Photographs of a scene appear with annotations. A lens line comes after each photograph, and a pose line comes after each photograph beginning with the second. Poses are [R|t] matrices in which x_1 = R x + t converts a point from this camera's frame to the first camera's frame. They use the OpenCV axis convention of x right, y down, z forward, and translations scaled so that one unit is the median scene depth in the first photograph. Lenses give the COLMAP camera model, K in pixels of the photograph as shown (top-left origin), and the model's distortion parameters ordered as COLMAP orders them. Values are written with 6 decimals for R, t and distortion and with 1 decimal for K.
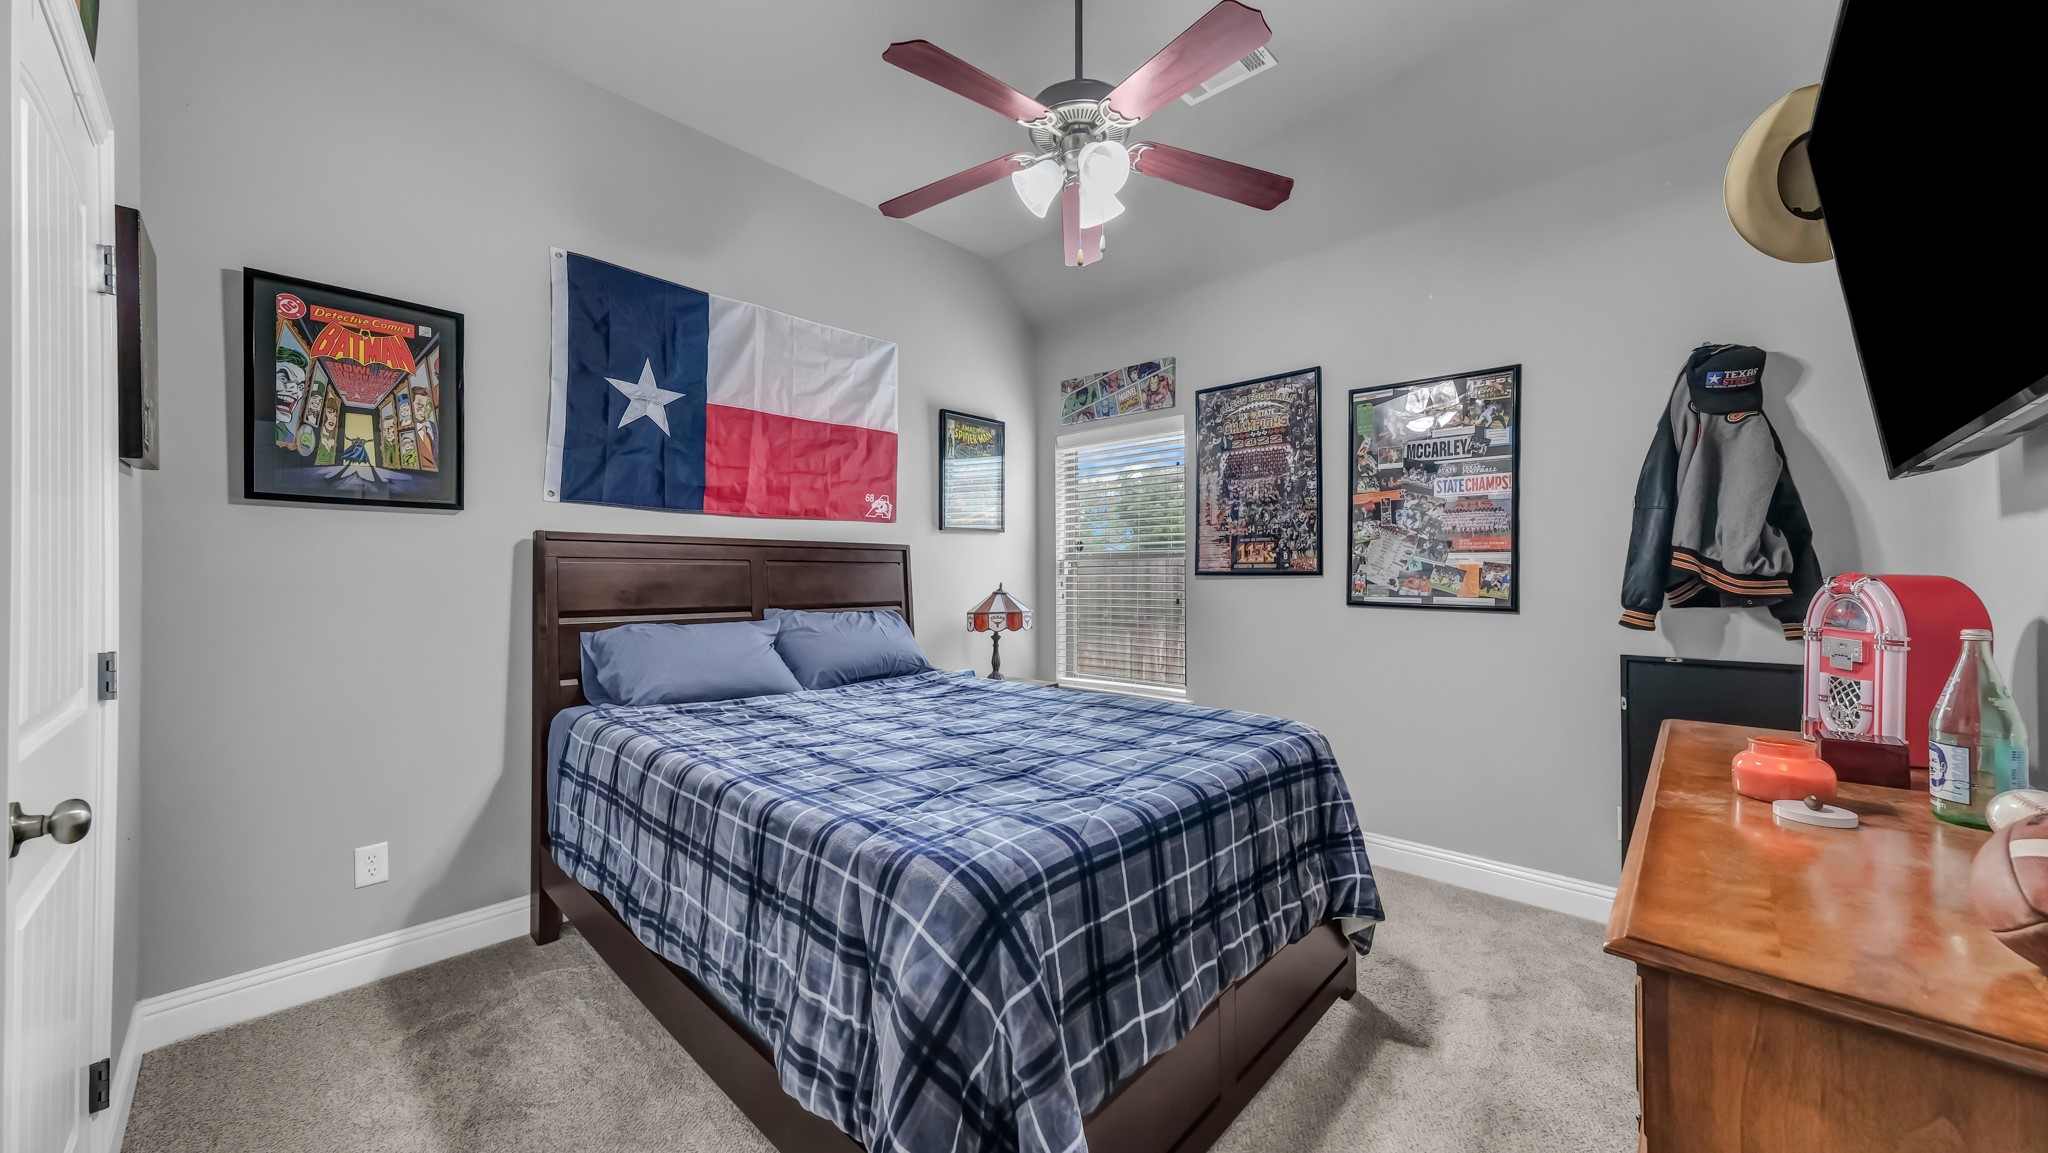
lens RADIAL K [[718.4, 0, 1014.6], [0, 718.4, 570.2], [0, 0, 1]] dist [-0.002061, -0.000047]
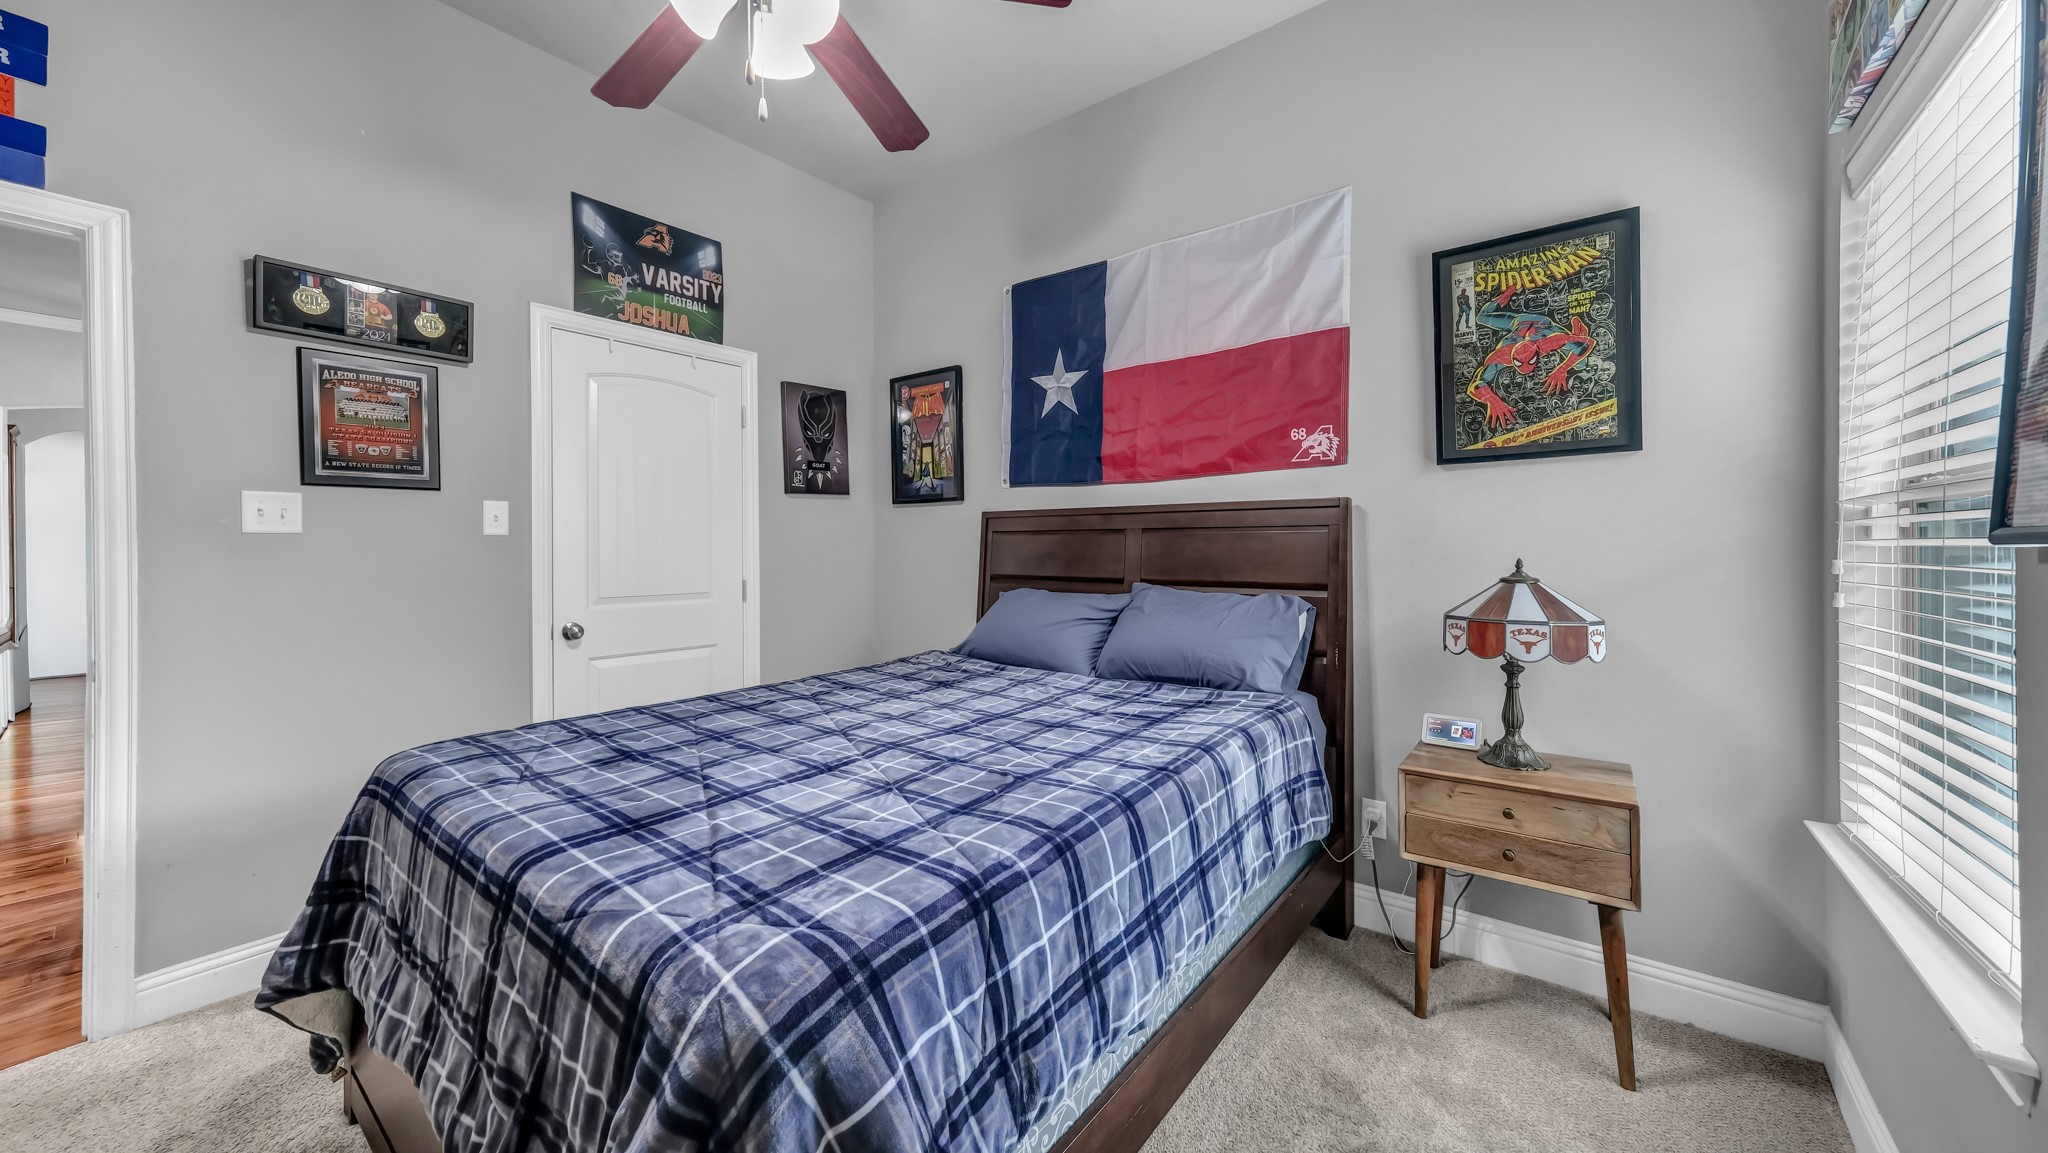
lens RADIAL K [[718.4, 0, 1029.8], [0, 718.4, 565.6], [0, 0, 1]] dist [0.001328, 0.000254]
pose [[0.109199, 0.018247, -0.993852, 0.534636], [0.000714, 0.999830, 0.018435, 0.016025], [0.994020, -0.002723, 0.109167, 0.760597]]
